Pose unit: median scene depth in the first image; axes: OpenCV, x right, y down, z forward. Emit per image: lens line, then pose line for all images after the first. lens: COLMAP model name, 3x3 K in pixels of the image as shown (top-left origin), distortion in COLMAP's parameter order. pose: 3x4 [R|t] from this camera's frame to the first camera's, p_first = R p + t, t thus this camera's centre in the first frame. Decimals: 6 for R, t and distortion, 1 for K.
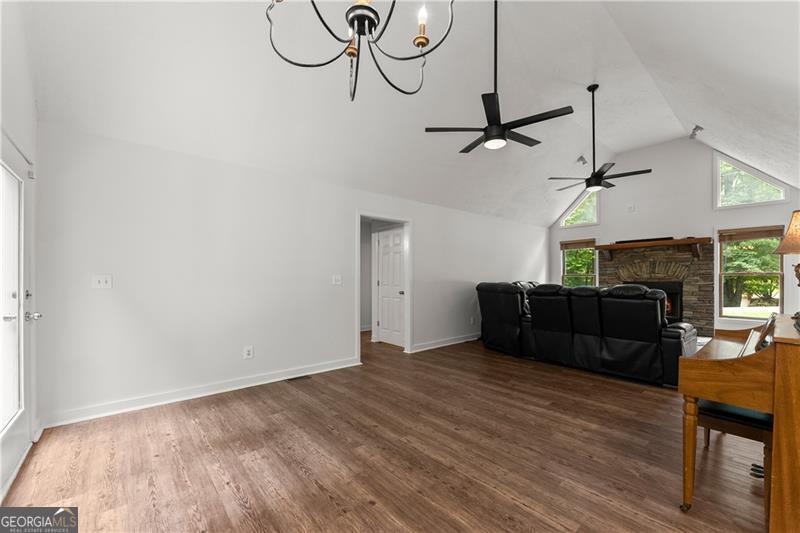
lens RADIAL K [[322.9, 0, 400.2], [0, 322.9, 278.0], [0, 0, 1]] dist [0.000036, -0.000087]
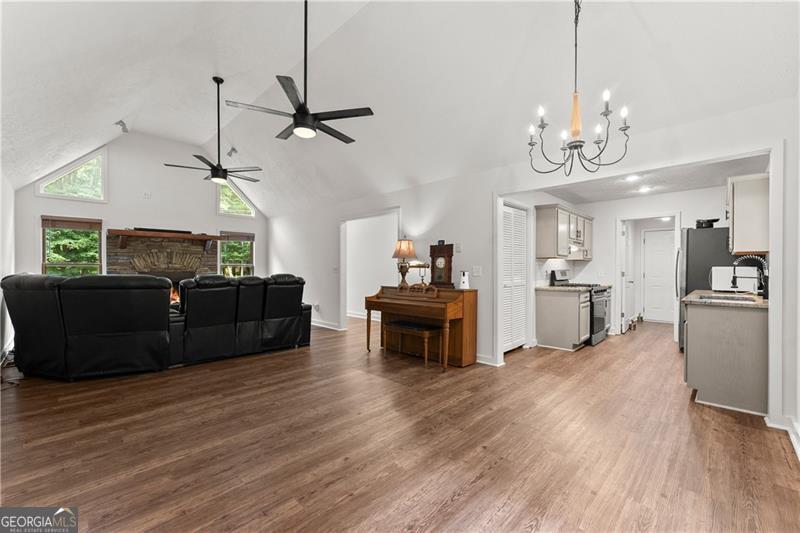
lens RADIAL K [[329.5, 0, 400.1], [0, 329.5, 270.1], [0, 0, 1]] dist [-0.000814, -0.000055]
pose [[-0.075142, -0.002484, 0.997170, -0.571250], [-0.003090, 0.999993, 0.002258, 0.001944], [-0.997168, -0.002912, -0.075149, 0.609020]]
